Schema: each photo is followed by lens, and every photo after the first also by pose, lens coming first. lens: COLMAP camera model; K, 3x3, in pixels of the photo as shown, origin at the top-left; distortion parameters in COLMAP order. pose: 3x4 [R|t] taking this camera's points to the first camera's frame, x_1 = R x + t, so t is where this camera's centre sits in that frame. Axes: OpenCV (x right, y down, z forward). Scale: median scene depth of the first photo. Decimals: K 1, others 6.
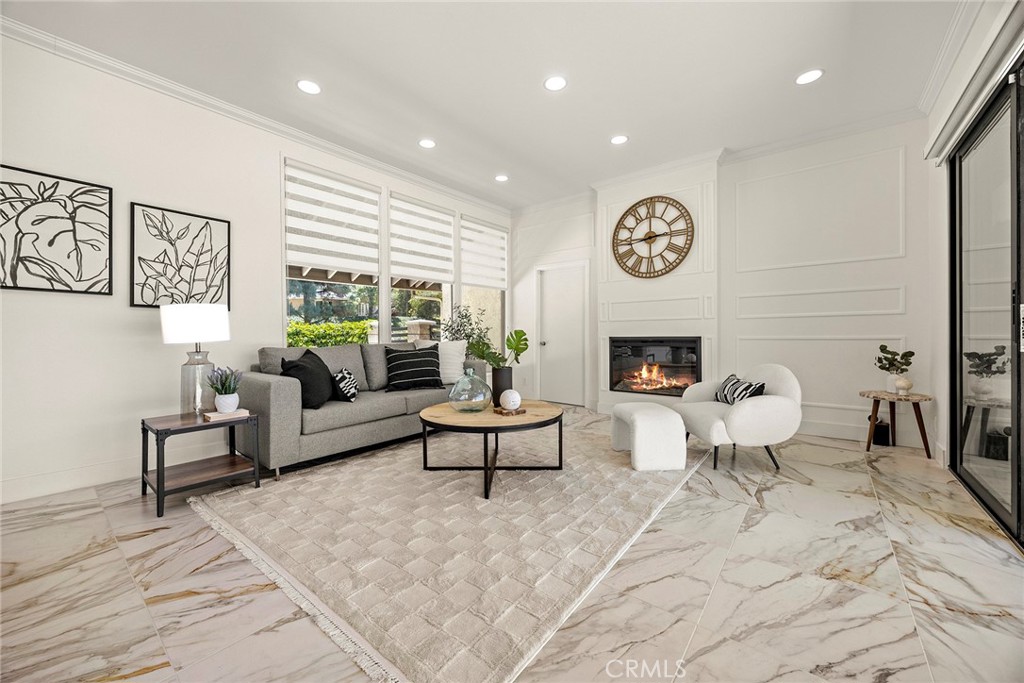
lens RADIAL K [[393.3, 0, 511.3], [0, 393.3, 335.9], [0, 0, 1]] dist [0.000128, -0.000068]
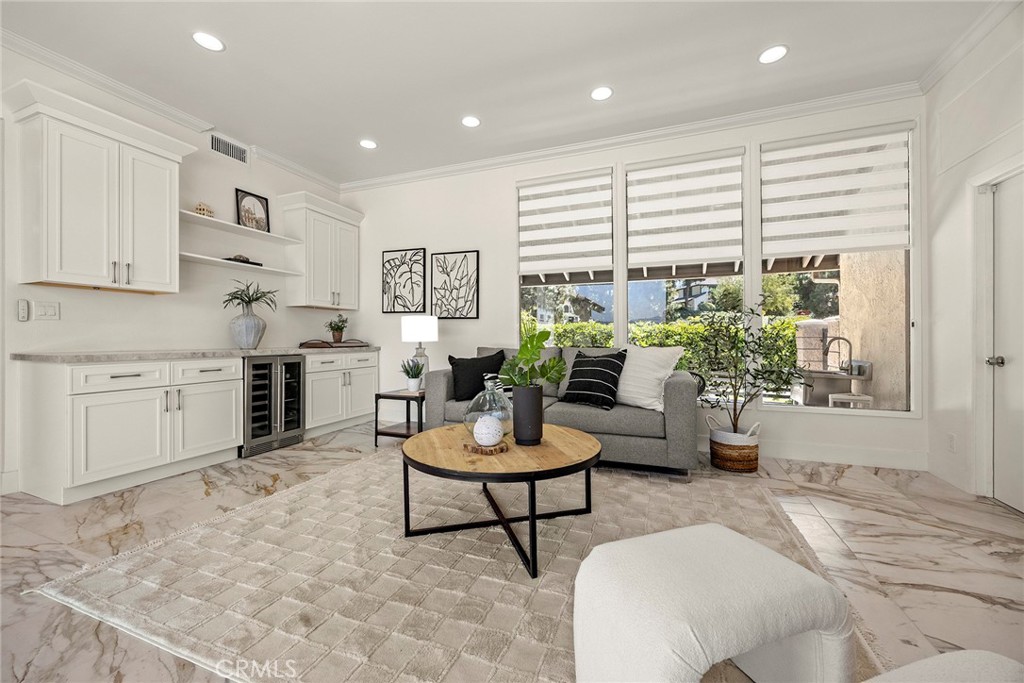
lens RADIAL K [[393.3, 0, 507.6], [0, 393.3, 341.4], [0, 0, 1]] dist [0.000128, -0.000068]
pose [[0.301158, 0.017169, -0.953420, 0.668230], [-0.006120, 0.999852, 0.016072, -0.009594], [0.953555, 0.000994, 0.301218, 0.811787]]
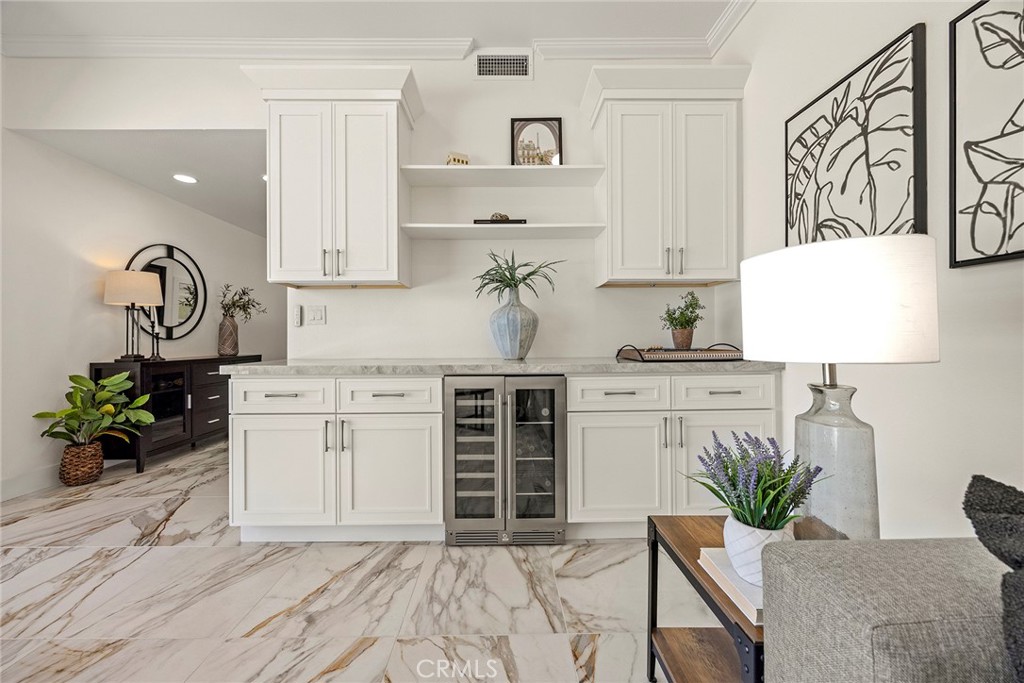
lens RADIAL K [[393.3, 0, 506.9], [0, 393.3, 339.7], [0, 0, 1]] dist [0.000128, -0.000068]
pose [[-0.763869, 0.013101, -0.645238, -0.318182], [0.011745, 0.999911, 0.006399, -0.004821], [0.645265, -0.002690, -0.763954, 1.013194]]
